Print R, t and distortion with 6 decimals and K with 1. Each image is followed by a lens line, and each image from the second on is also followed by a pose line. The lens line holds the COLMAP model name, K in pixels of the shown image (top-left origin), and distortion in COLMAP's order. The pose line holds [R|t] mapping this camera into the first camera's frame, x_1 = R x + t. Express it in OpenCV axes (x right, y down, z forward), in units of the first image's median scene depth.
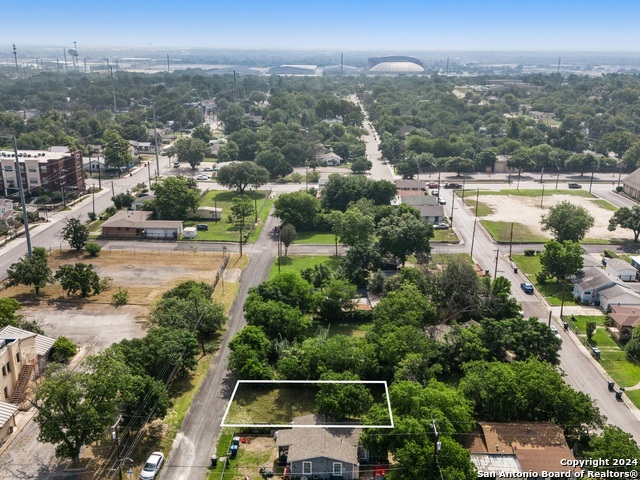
lens RADIAL K [[611.4, 0, 320.0], [0, 611.4, 240.0], [0, 0, 1]] dist [0.004095, 0.004757]
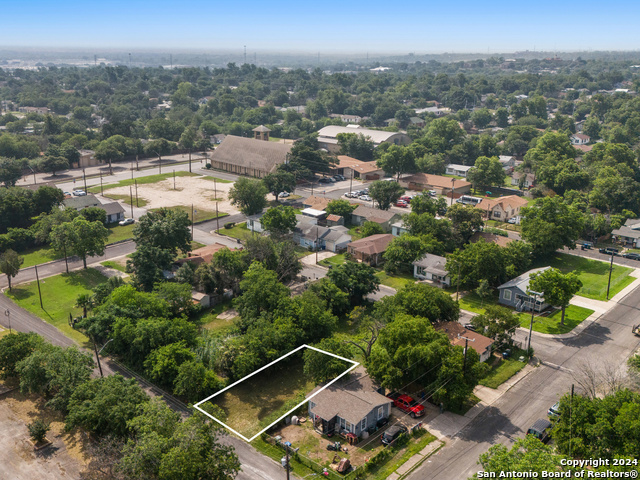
lens RADIAL K [[602.3, 0, 319.3], [0, 602.3, 243.1], [0, 0, 1]] dist [0.008578, -0.004621]
pose [[0.655619, -0.223928, 0.721124, -0.214557], [0.210241, 0.971385, 0.110498, -0.021906], [-0.725232, 0.079165, 0.683938, 0.078410]]
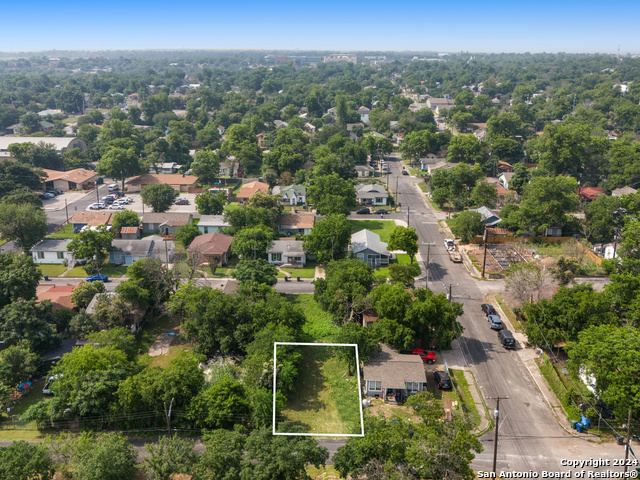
lens RADIAL K [[580.7, 0, 320.0], [0, 580.7, 240.0], [0, 0, 1]] dist [0.013410, 0.008367]
pose [[-0.014501, -0.304494, 0.952404, -0.289430], [0.283460, 0.912176, 0.295949, -0.081991], [-0.958874, 0.274260, 0.073084, 0.285012]]
